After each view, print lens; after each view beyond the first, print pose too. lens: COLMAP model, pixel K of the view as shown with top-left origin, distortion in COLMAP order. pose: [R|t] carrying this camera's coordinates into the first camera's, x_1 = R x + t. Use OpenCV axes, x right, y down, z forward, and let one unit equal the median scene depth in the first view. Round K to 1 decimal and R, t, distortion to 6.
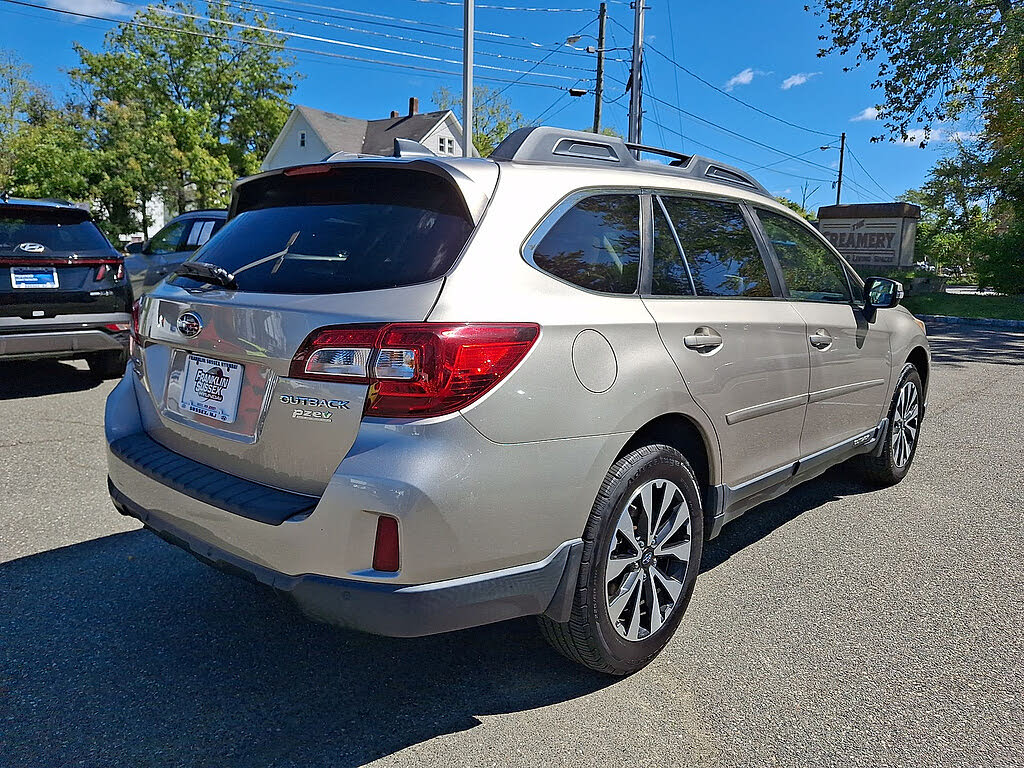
lens RADIAL K [[766.3, 0, 644.7], [0, 766.3, 384.8], [0, 0, 1]] dist [-0.001154, -0.004116]
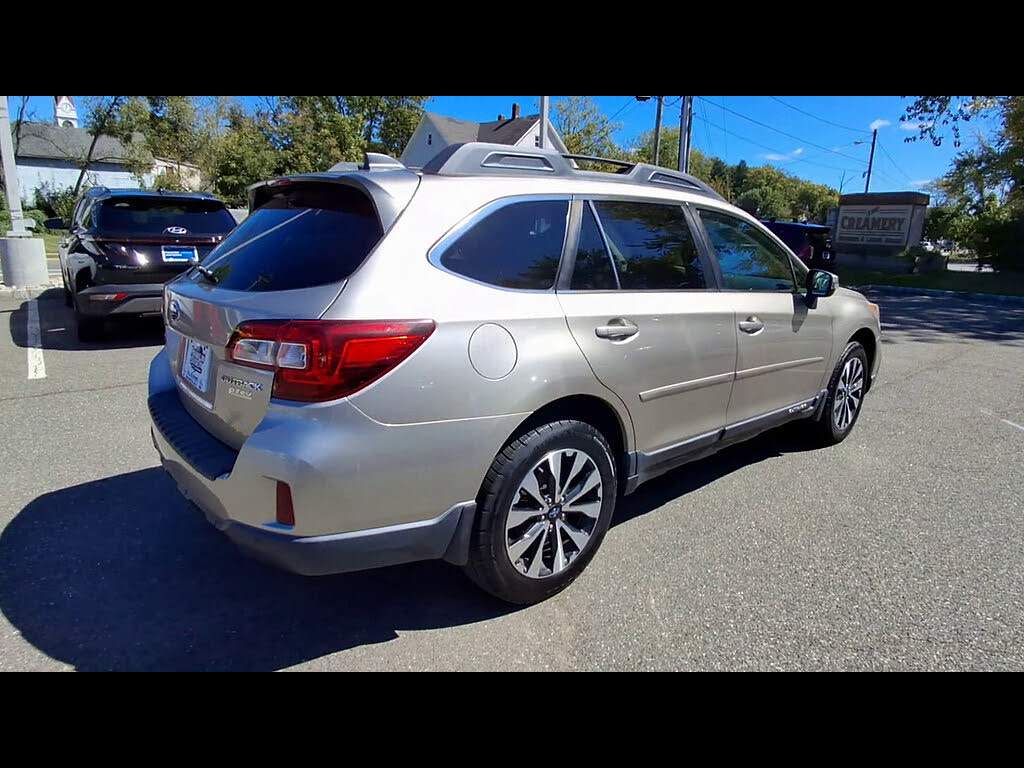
lens RADIAL K [[605.4, 0, 611.0], [0, 605.4, 386.4], [0, 0, 1]] dist [-0.000924, -0.000307]
pose [[0.991235, 0.043449, -0.124765, 0.180133], [-0.033310, 0.996057, 0.082226, -0.046251], [0.127846, -0.077349, 0.988773, 0.082554]]
